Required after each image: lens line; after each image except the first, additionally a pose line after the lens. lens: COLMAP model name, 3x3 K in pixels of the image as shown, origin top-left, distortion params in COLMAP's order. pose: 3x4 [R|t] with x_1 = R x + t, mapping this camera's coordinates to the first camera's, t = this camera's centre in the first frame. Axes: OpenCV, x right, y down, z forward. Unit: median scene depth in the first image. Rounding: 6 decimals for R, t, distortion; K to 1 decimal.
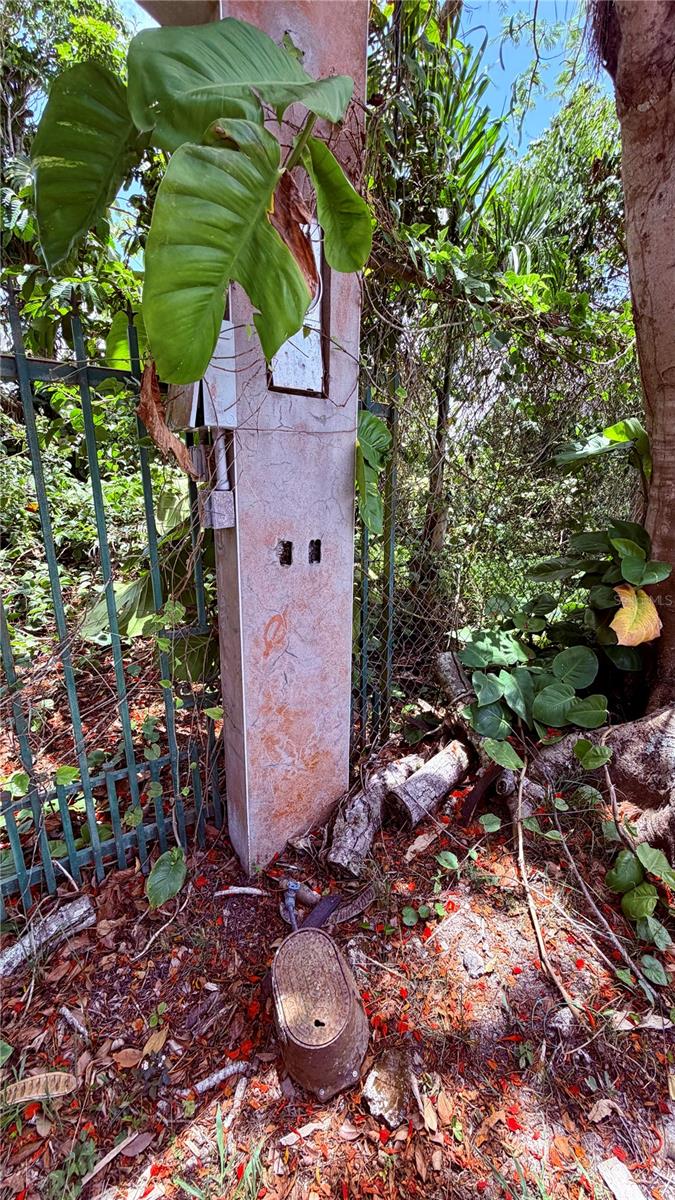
lens RADIAL K [[477.3, 0, 337.5], [0, 477.3, 600.0], [0, 0, 1]] dist [0.001625, -0.000318]
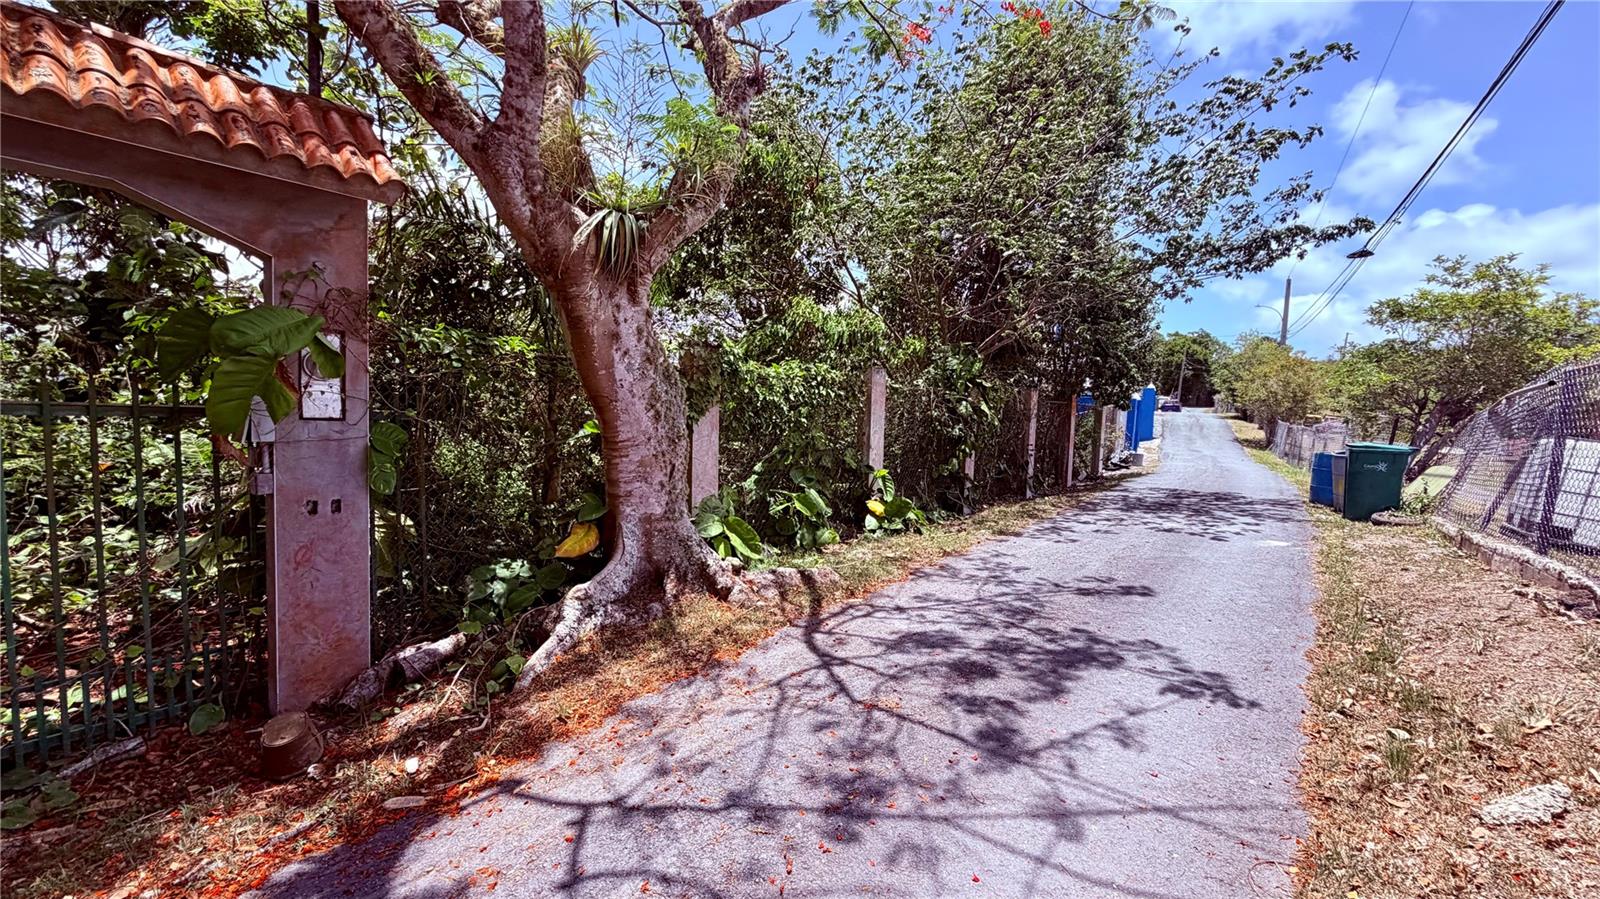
lens RADIAL K [[636.4, 0, 798.5], [0, 636.4, 452.7], [0, 0, 1]] dist [0.001625, -0.000318]
pose [[0.956045, -0.003256, 0.293202, 0.859210], [0.056712, 0.983111, -0.174003, 0.197380], [-0.287684, 0.182982, 0.940083, -1.625572]]
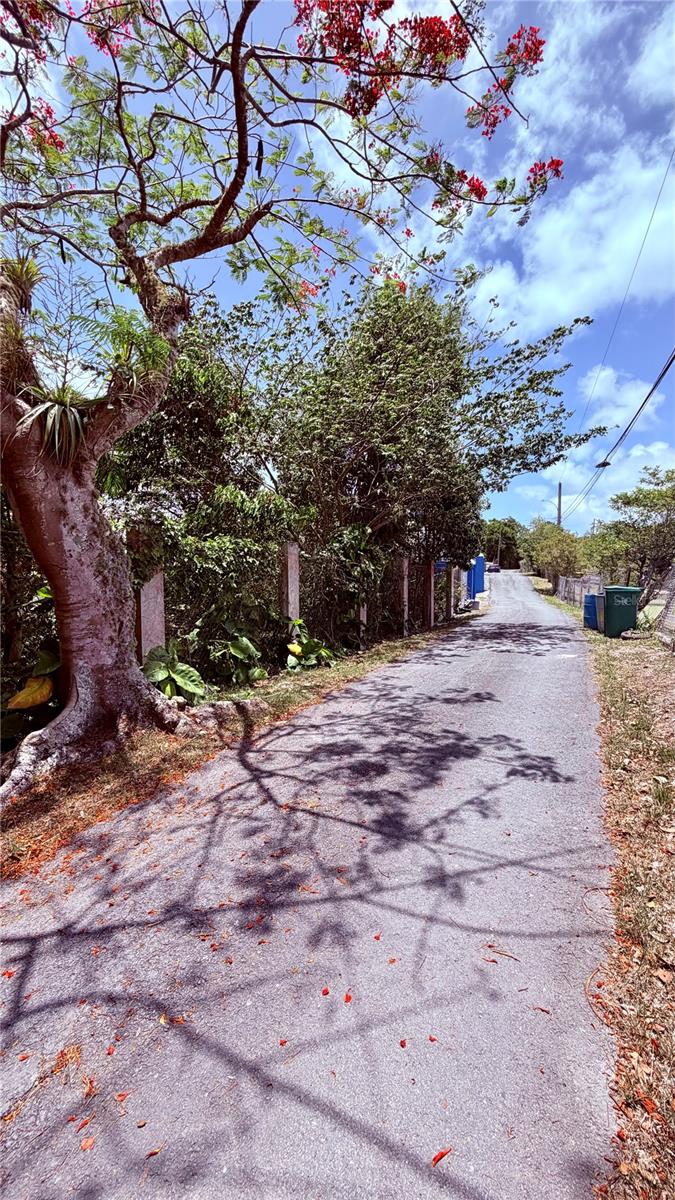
lens RADIAL K [[477.3, 0, 337.5], [0, 477.3, 600.0], [0, 0, 1]] dist [0.001625, -0.000318]
pose [[0.872538, -0.034721, 0.487311, 0.940250], [0.136558, 0.975046, -0.175036, 0.209782], [-0.469073, 0.219272, 0.855506, -1.475376]]
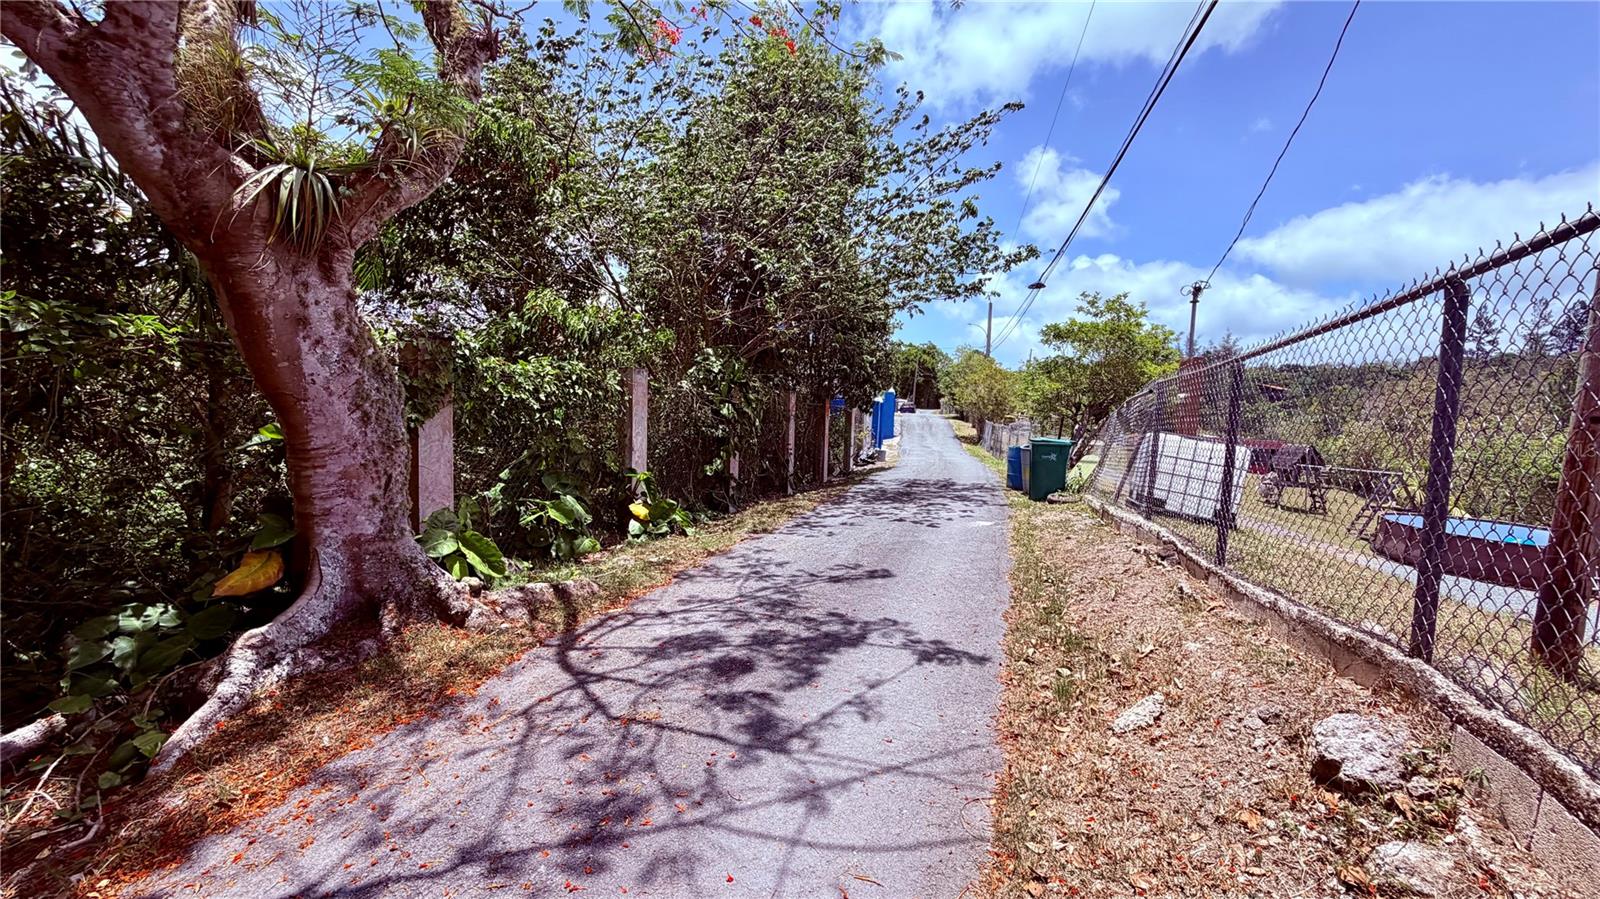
lens RADIAL K [[636.4, 0, 798.5], [0, 636.4, 452.7], [0, 0, 1]] dist [0.001625, -0.000318]
pose [[0.792936, -0.022843, 0.608876, 0.928508], [0.136593, 0.980527, -0.141099, 0.195086], [-0.593796, 0.195051, 0.780616, -1.618026]]
